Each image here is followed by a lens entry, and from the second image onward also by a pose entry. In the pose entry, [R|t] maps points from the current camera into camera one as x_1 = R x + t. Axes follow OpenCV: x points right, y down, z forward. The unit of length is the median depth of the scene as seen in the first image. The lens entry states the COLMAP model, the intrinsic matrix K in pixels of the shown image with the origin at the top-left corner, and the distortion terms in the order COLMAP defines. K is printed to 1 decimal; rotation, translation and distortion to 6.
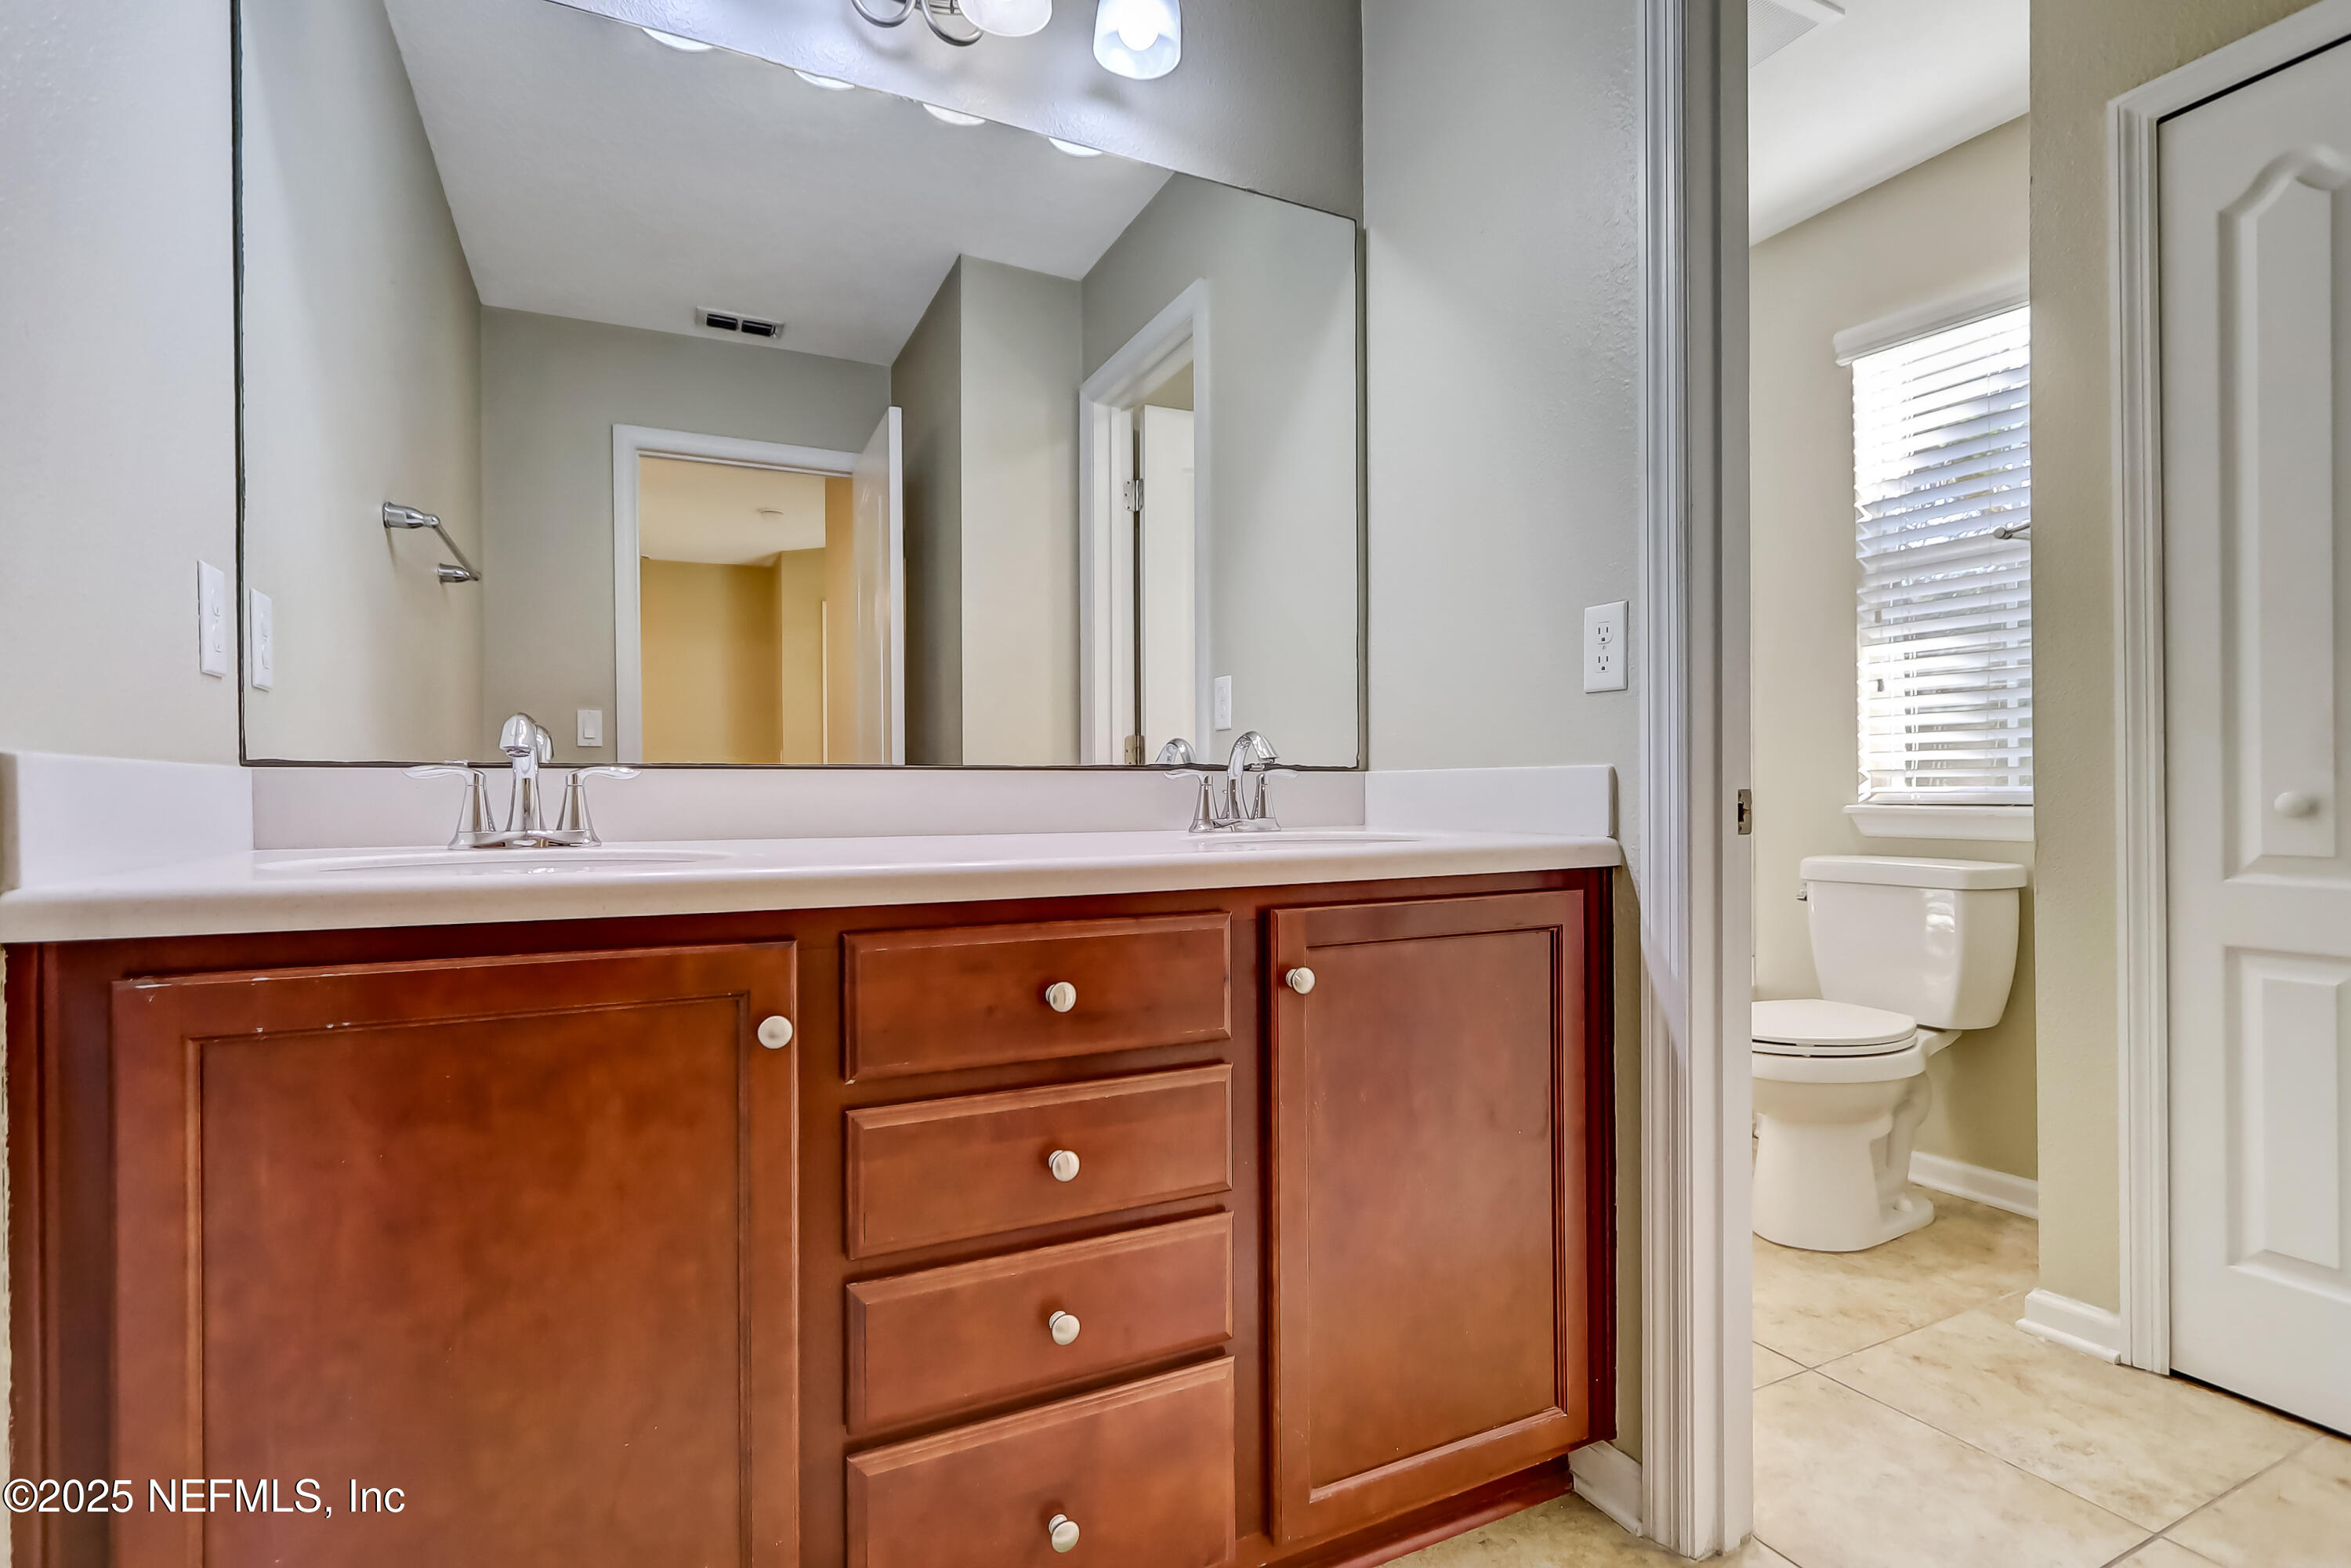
lens RADIAL K [[1090.9, 0, 1175.5], [0, 1090.9, 784.0], [0, 0, 1]] dist [0.004341, 0.000161]
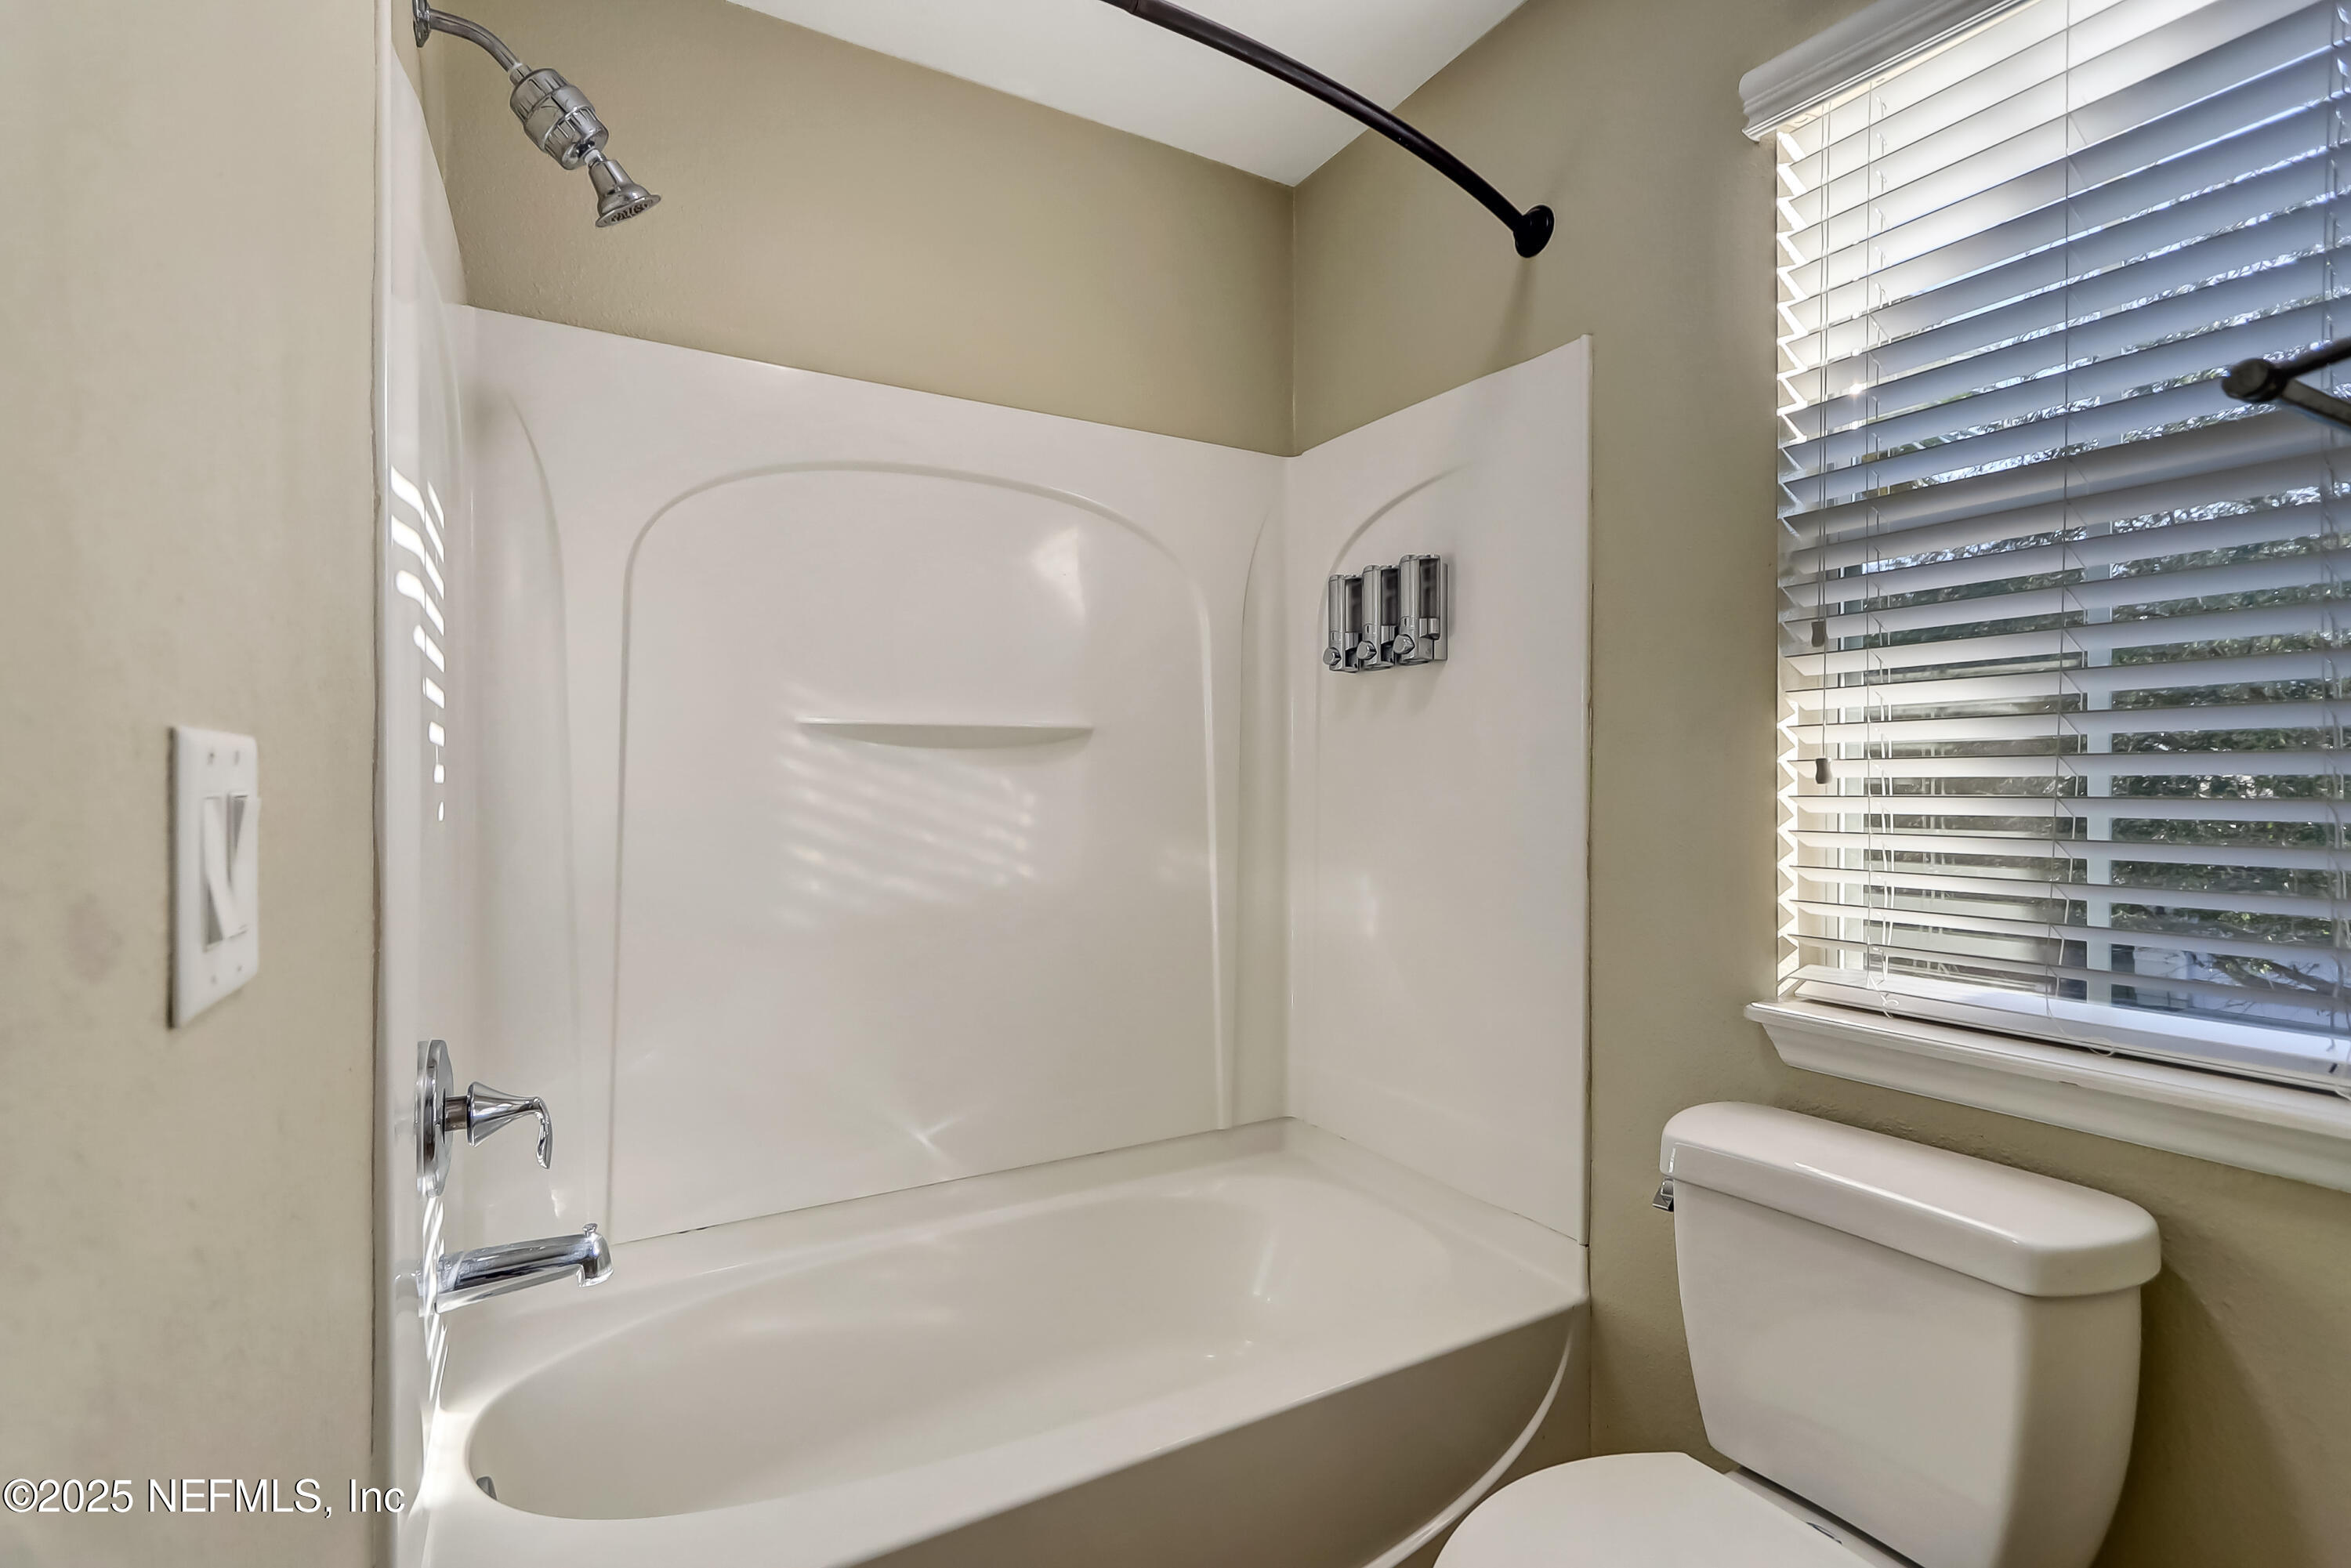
lens RADIAL K [[1090.9, 0, 1175.5], [0, 1090.9, 784.0], [0, 0, 1]] dist [0.004341, 0.000161]
pose [[0.996853, 0.008480, 0.078818, 0.306969], [-0.008947, 0.999944, 0.005579, -0.083488], [-0.078766, -0.006267, 0.996873, 0.518787]]
